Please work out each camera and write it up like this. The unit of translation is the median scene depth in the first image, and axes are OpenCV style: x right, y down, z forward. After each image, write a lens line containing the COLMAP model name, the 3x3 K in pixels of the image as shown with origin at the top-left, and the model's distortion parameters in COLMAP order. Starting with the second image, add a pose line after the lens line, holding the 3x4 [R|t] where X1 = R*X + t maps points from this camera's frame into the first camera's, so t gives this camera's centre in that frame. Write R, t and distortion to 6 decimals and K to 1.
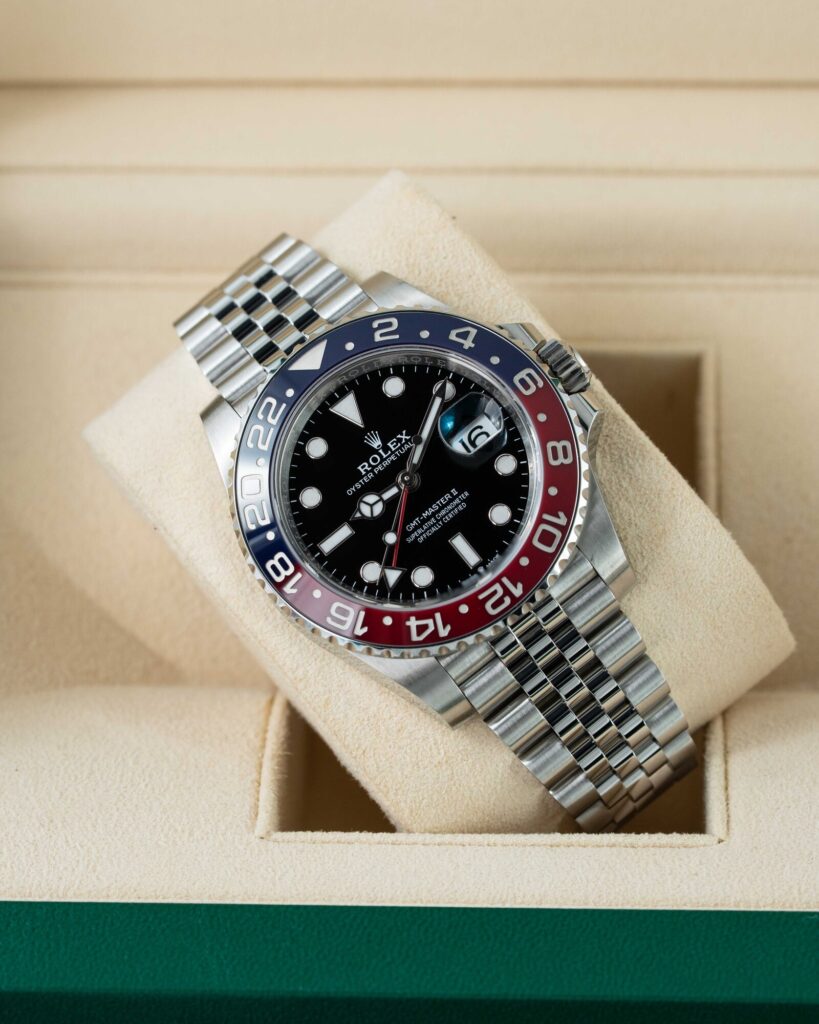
lens RADIAL K [[4377.0, 0, 409.5], [0, 4377.0, 512.0], [0, 0, 1]] dist [-0.109730, -0.963543]
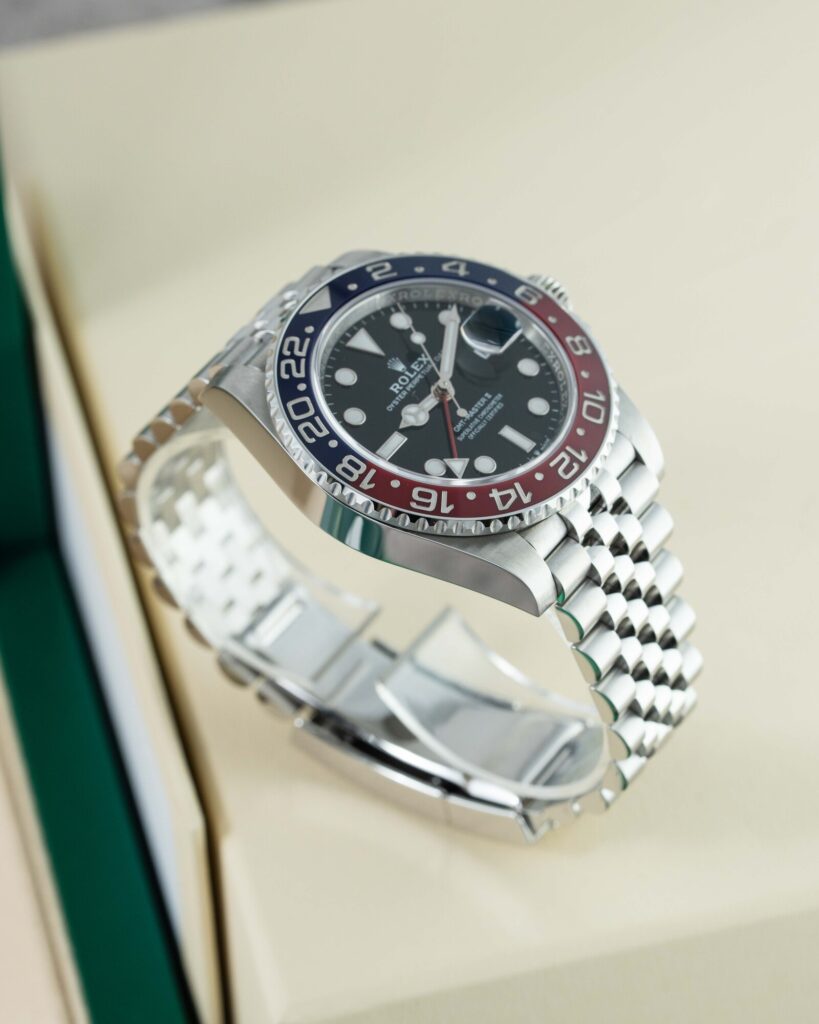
lens RADIAL K [[4377.0, 0, 409.5], [0, 4377.0, 512.0], [0, 0, 1]] dist [-0.109730, -0.963543]
pose [[0.925889, -0.089509, 0.367039, -0.382538], [0.233777, 0.898930, -0.370505, 0.392431], [-0.296779, 0.428852, 0.853234, 0.149762]]
